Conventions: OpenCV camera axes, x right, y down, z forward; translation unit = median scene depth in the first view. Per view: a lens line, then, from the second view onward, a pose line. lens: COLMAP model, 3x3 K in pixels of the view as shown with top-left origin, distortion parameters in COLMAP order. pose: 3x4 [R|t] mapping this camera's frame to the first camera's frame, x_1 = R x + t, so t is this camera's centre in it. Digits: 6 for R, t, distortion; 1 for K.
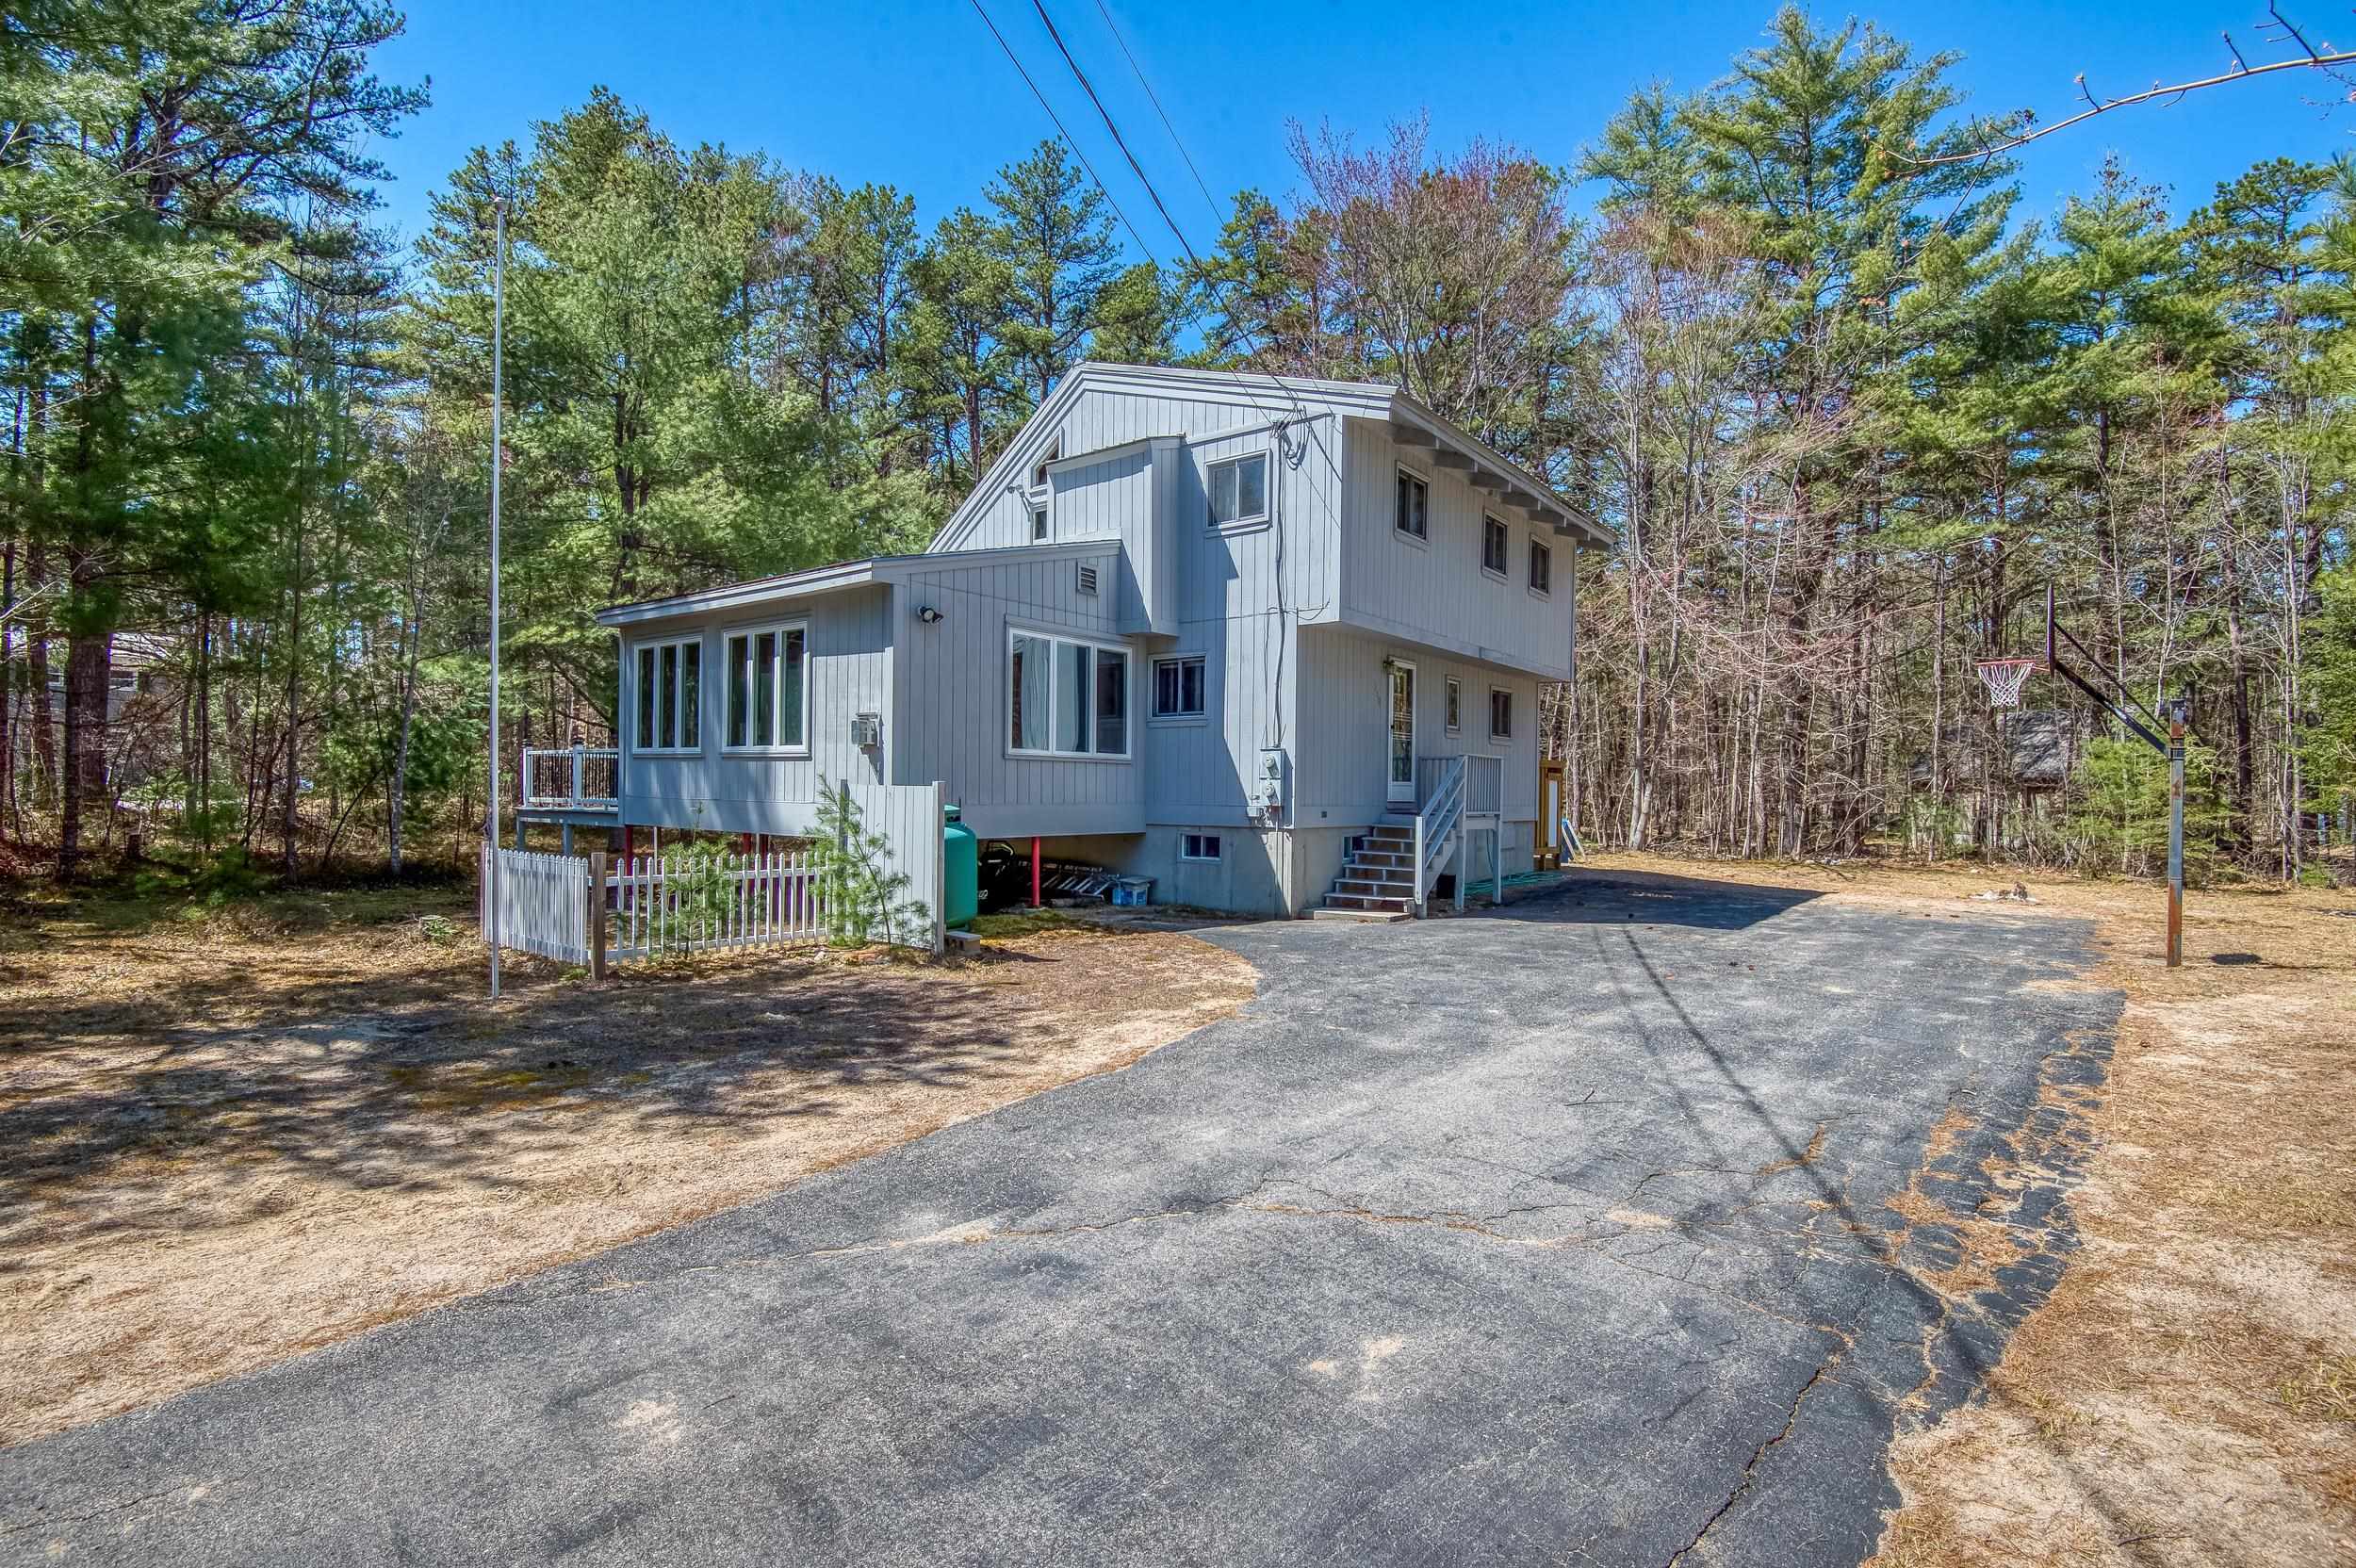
lens RADIAL K [[1108.3, 0, 1175.9], [0, 1108.3, 811.6], [0, 0, 1]] dist [0.000901, -0.029216]
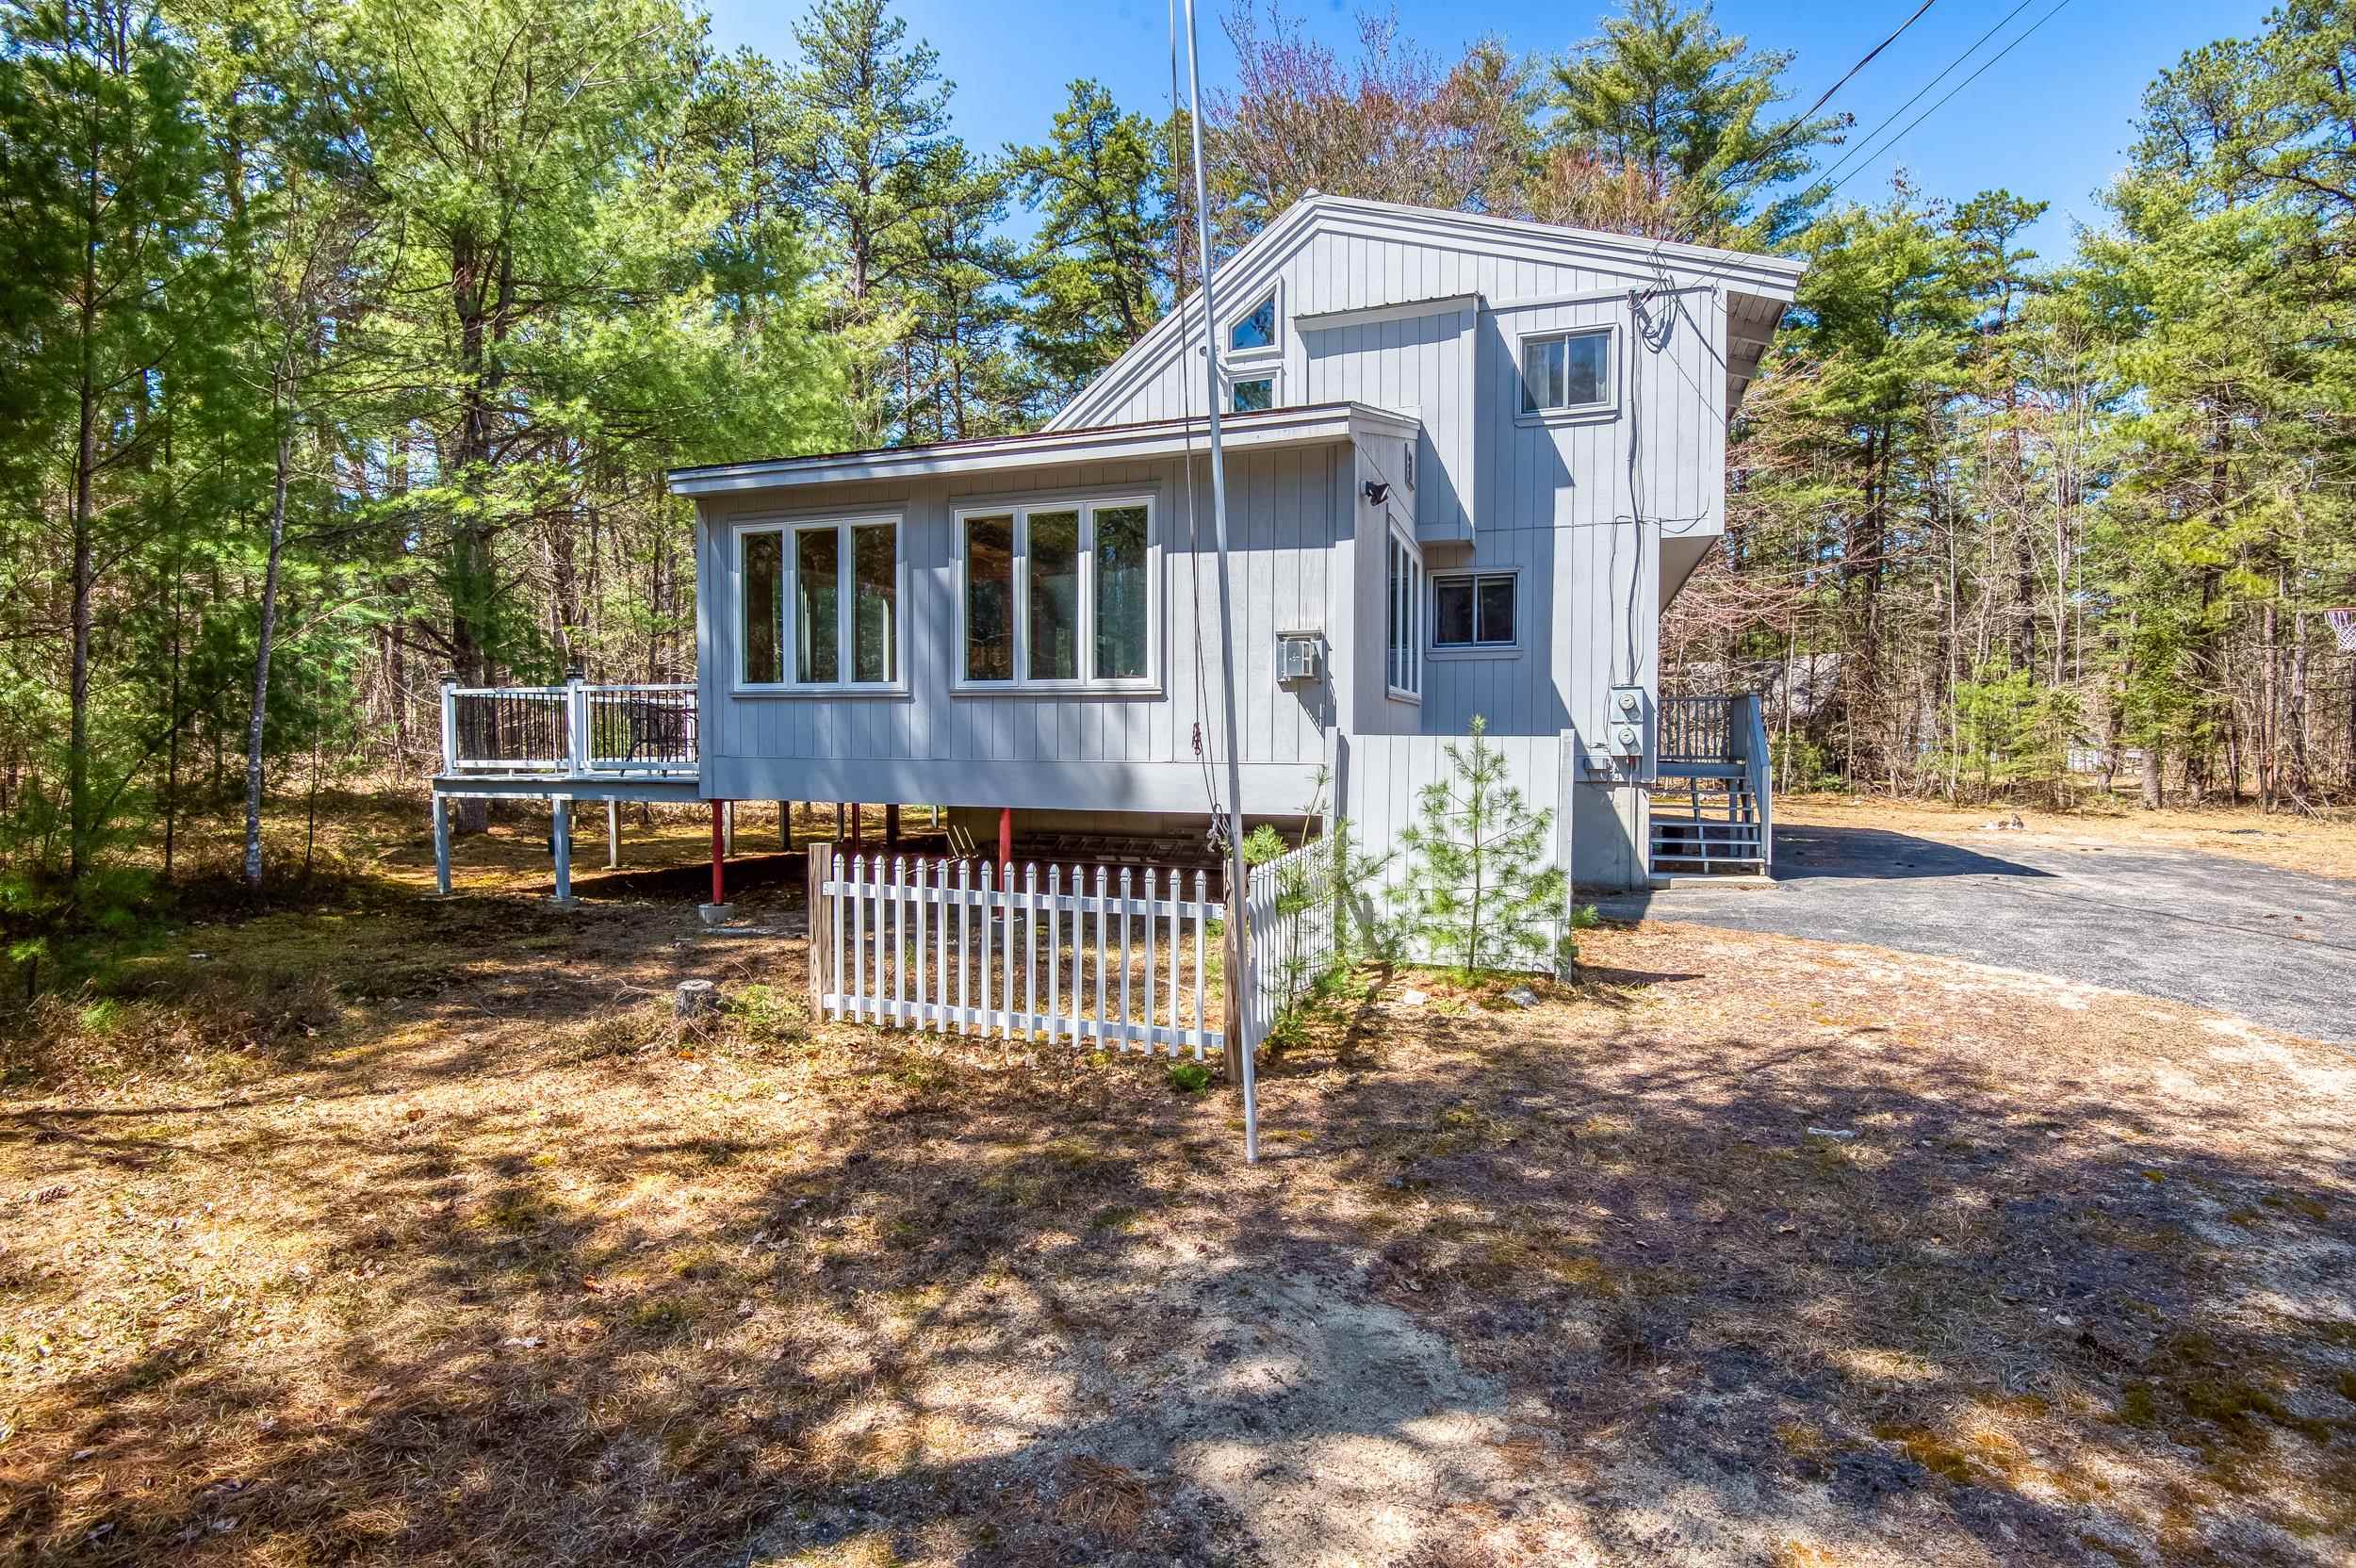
lens RADIAL K [[1105.2, 0, 1178.9], [0, 1105.2, 777.9], [0, 0, 1]] dist [-0.012756, -0.019596]
pose [[0.947186, -0.023029, 0.319856, -0.490550], [0.016690, 0.999606, 0.022547, -0.012807], [-0.320250, -0.016018, 0.947198, 0.320907]]
